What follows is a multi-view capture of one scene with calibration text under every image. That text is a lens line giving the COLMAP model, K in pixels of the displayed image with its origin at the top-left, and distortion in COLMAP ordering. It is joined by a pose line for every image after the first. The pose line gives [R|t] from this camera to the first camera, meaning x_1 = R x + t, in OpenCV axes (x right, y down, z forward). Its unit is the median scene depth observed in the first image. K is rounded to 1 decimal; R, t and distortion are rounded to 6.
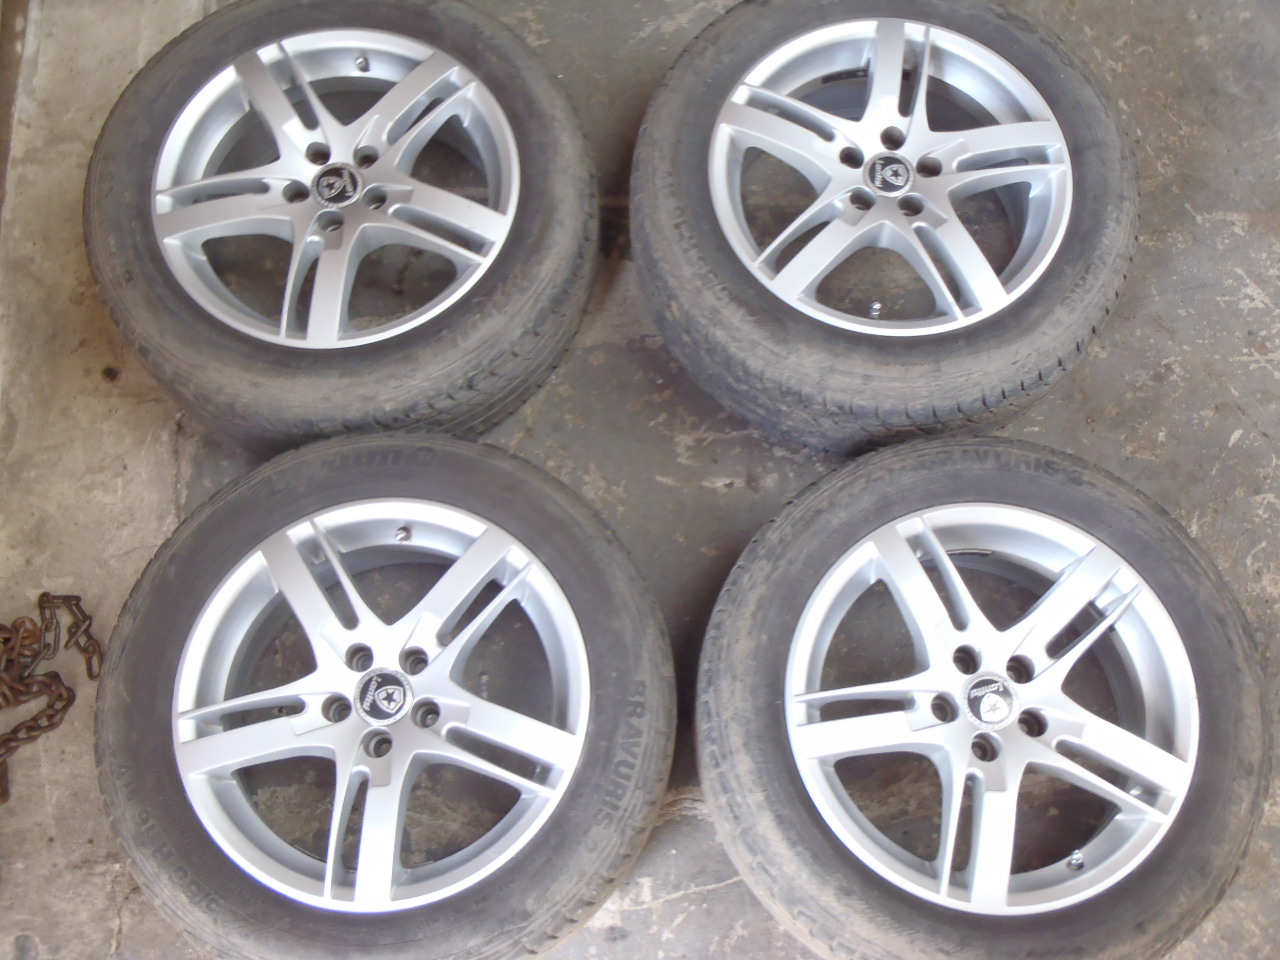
lens RADIAL K [[1403.1, 0, 658.7], [0, 1403.1, 480.2], [0, 0, 1]] dist [-0.017832, 0.028734]
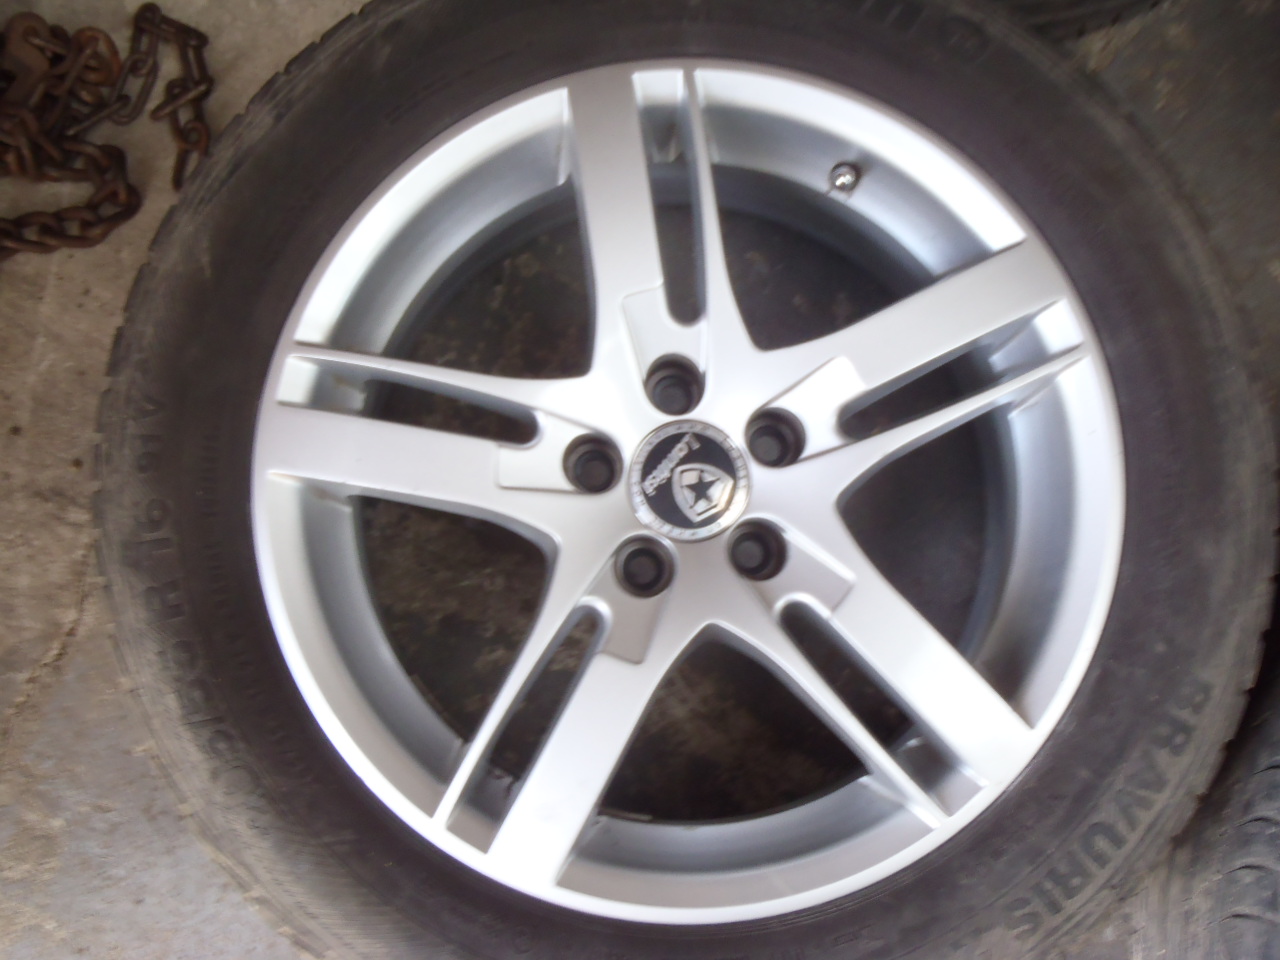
lens RADIAL K [[1416.0, 0, 640.0], [0, 1416.0, 480.0], [0, 0, 1]] dist [-0.019180, 0.028979]
pose [[0.907864, 0.416791, -0.045472, -0.194398], [-0.395834, 0.887821, 0.234711, 0.048112], [0.138197, -0.195087, 0.971001, 0.539472]]
